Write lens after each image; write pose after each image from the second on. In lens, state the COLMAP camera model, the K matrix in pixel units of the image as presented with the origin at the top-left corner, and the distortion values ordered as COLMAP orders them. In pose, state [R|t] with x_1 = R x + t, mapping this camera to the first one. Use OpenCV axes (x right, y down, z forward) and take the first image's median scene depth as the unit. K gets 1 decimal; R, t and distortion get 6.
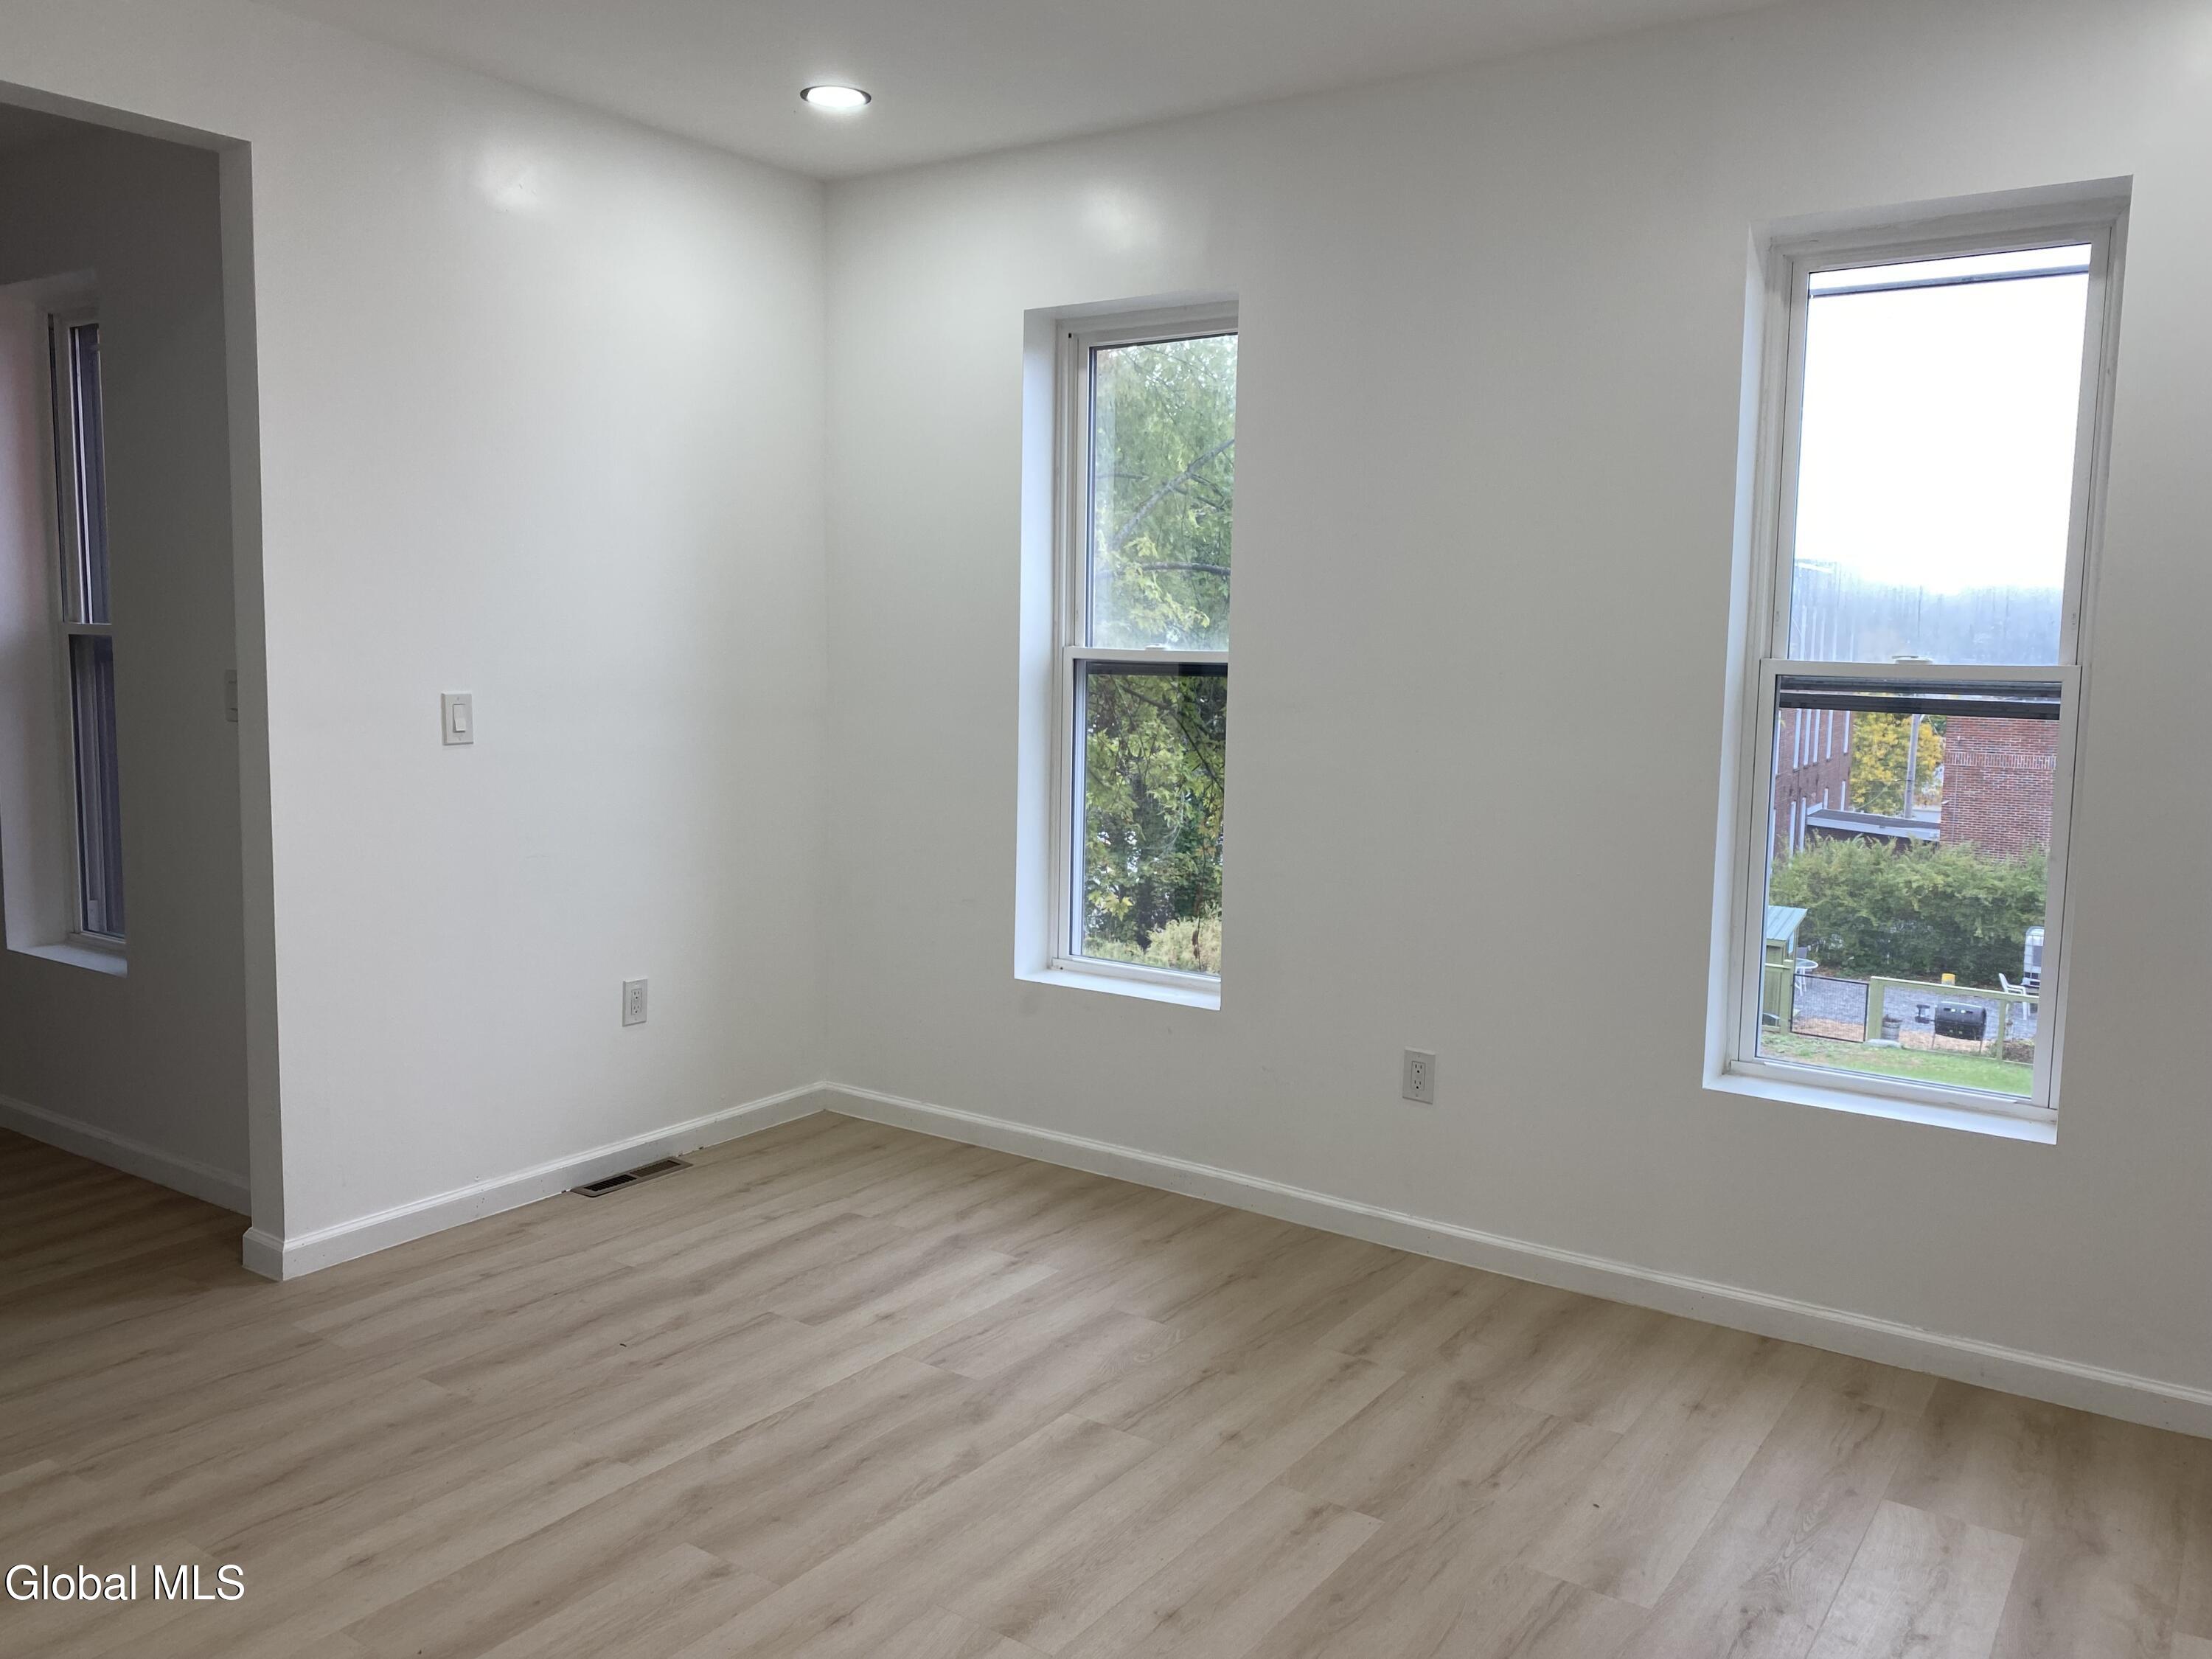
lens RADIAL K [[1733.0, 0, 1109.2], [0, 1733.0, 789.2], [0, 0, 1]] dist [0.029594, -0.013697]
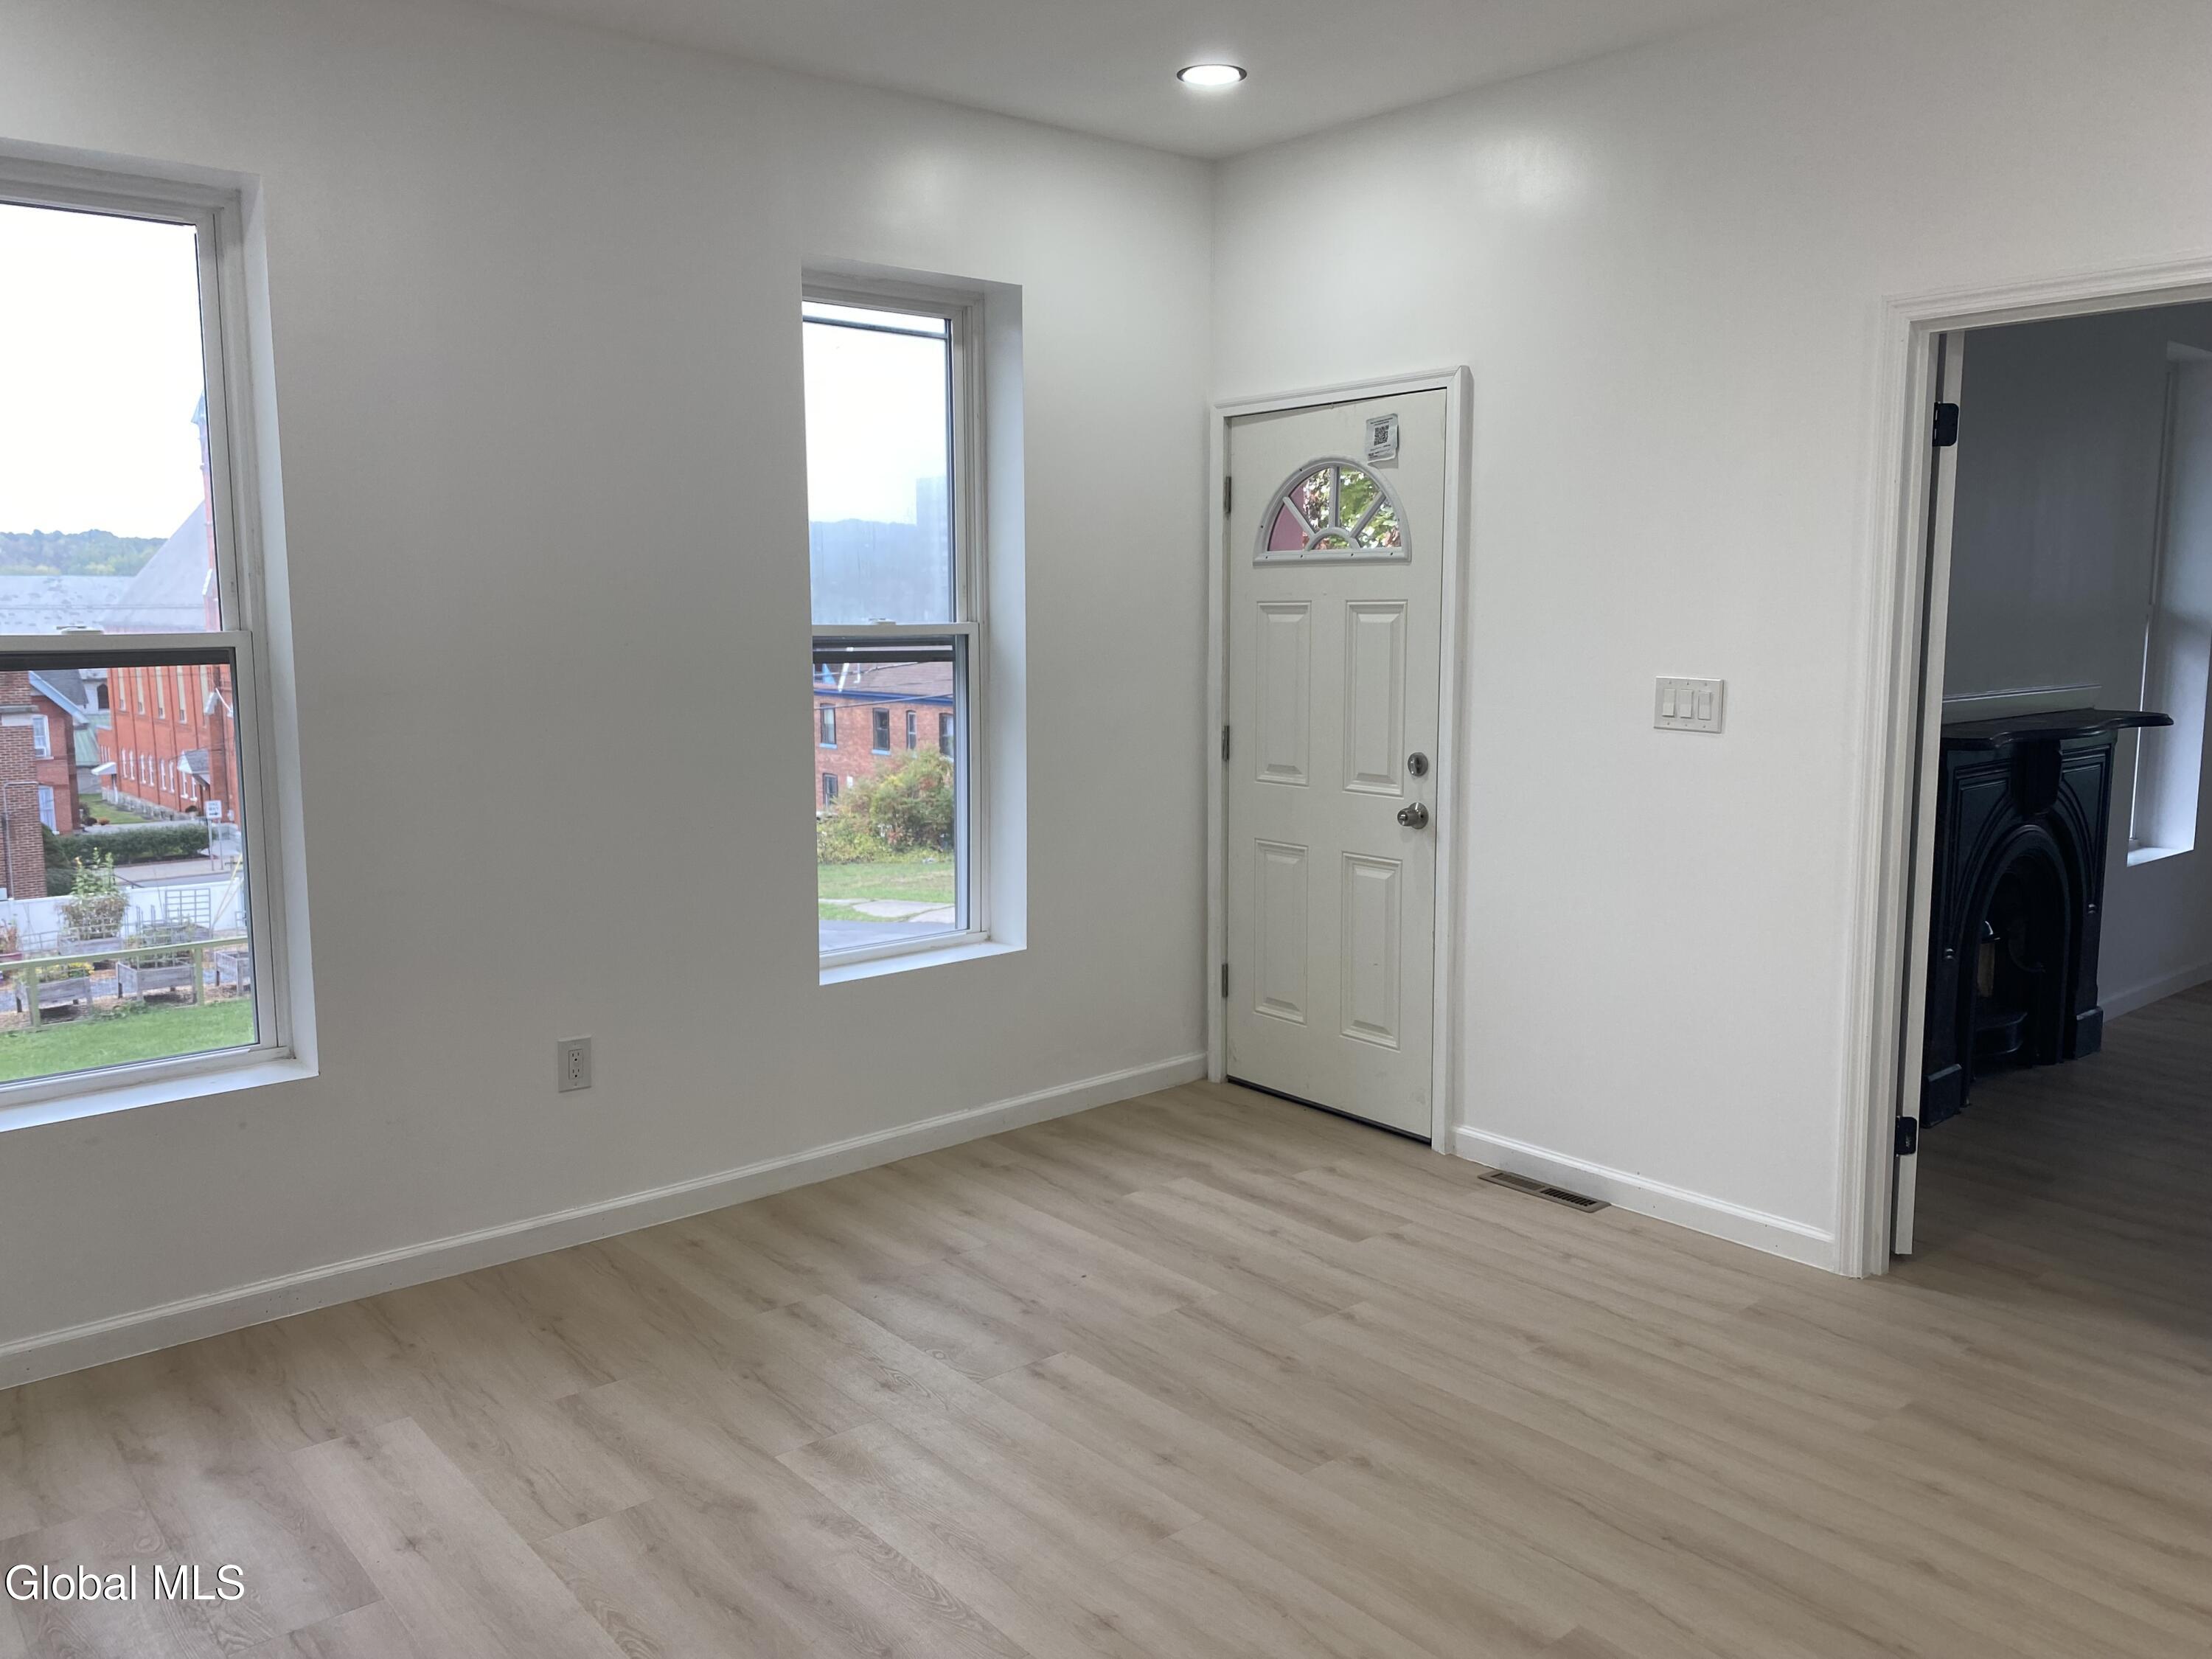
lens RADIAL K [[1717.6, 0, 1042.9], [0, 1717.6, 807.8], [0, 0, 1]] dist [0.084141, -0.122149]
pose [[0.292284, -0.140147, 0.946007, -0.766702], [0.108919, 0.987645, 0.112664, -0.070514], [-0.950109, 0.070108, 0.303938, 0.523084]]
